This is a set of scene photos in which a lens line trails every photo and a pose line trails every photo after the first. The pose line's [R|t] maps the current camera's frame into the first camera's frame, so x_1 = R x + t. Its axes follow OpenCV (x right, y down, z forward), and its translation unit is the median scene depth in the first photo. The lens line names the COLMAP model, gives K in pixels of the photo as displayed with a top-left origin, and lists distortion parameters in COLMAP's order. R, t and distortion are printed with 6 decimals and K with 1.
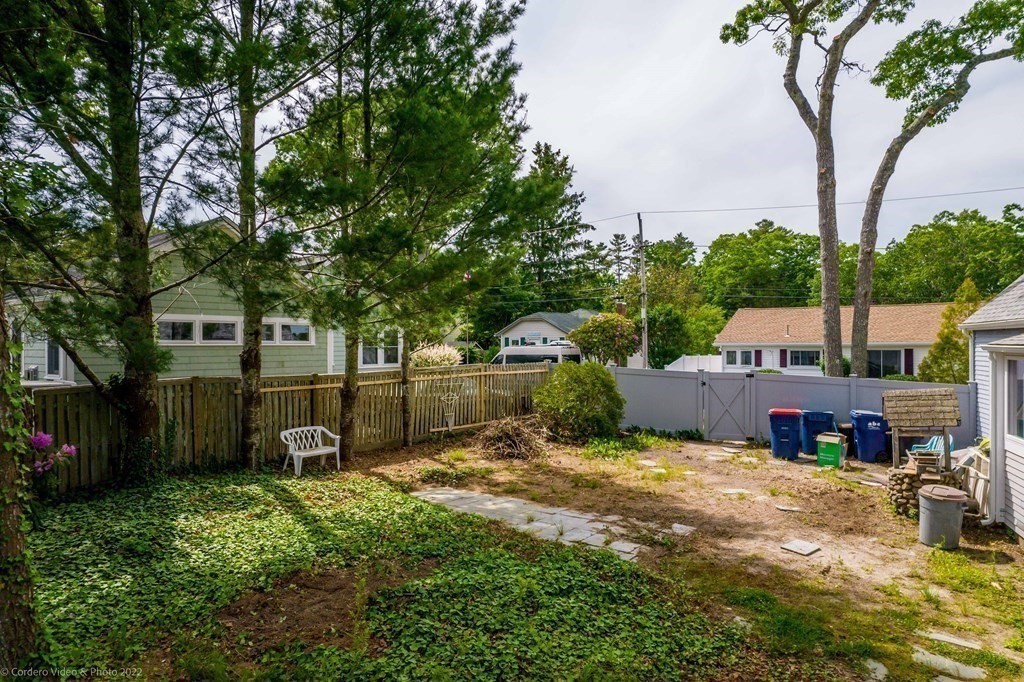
lens RADIAL K [[650.5, 0, 516.5], [0, 650.5, 344.6], [0, 0, 1]] dist [-0.076490, 0.067639]
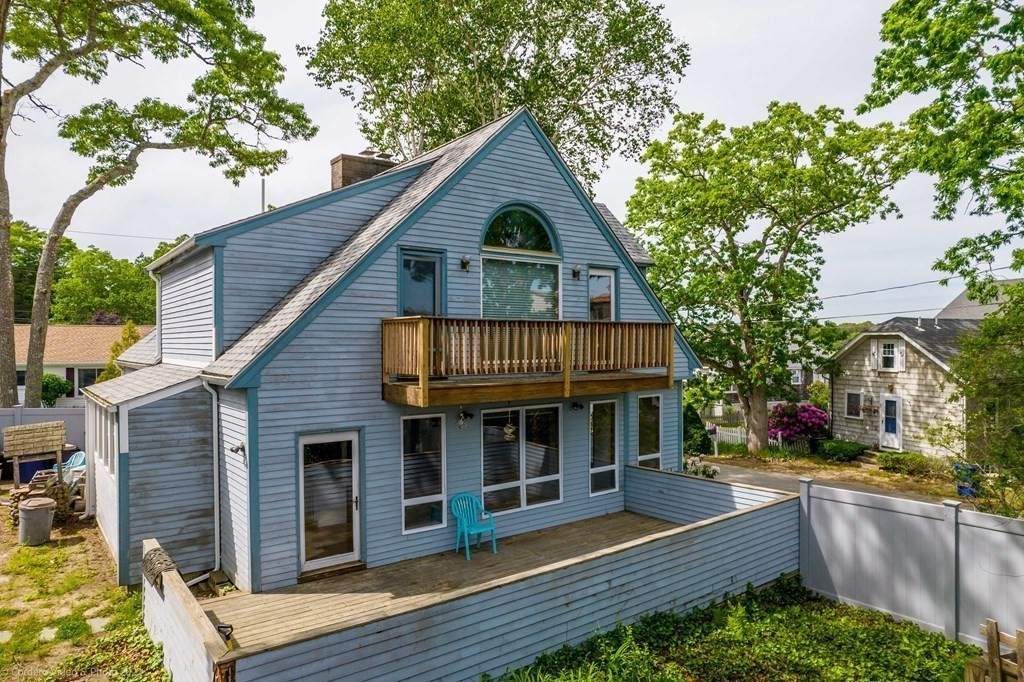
lens RADIAL K [[650.5, 0, 516.5], [0, 650.5, 344.6], [0, 0, 1]] dist [-0.076490, 0.067639]
pose [[0.510965, -0.000919, 0.859601, 0.015616], [0.004167, 0.999990, -0.001408, -0.047224], [-0.859591, 0.004301, 0.510964, -0.272979]]
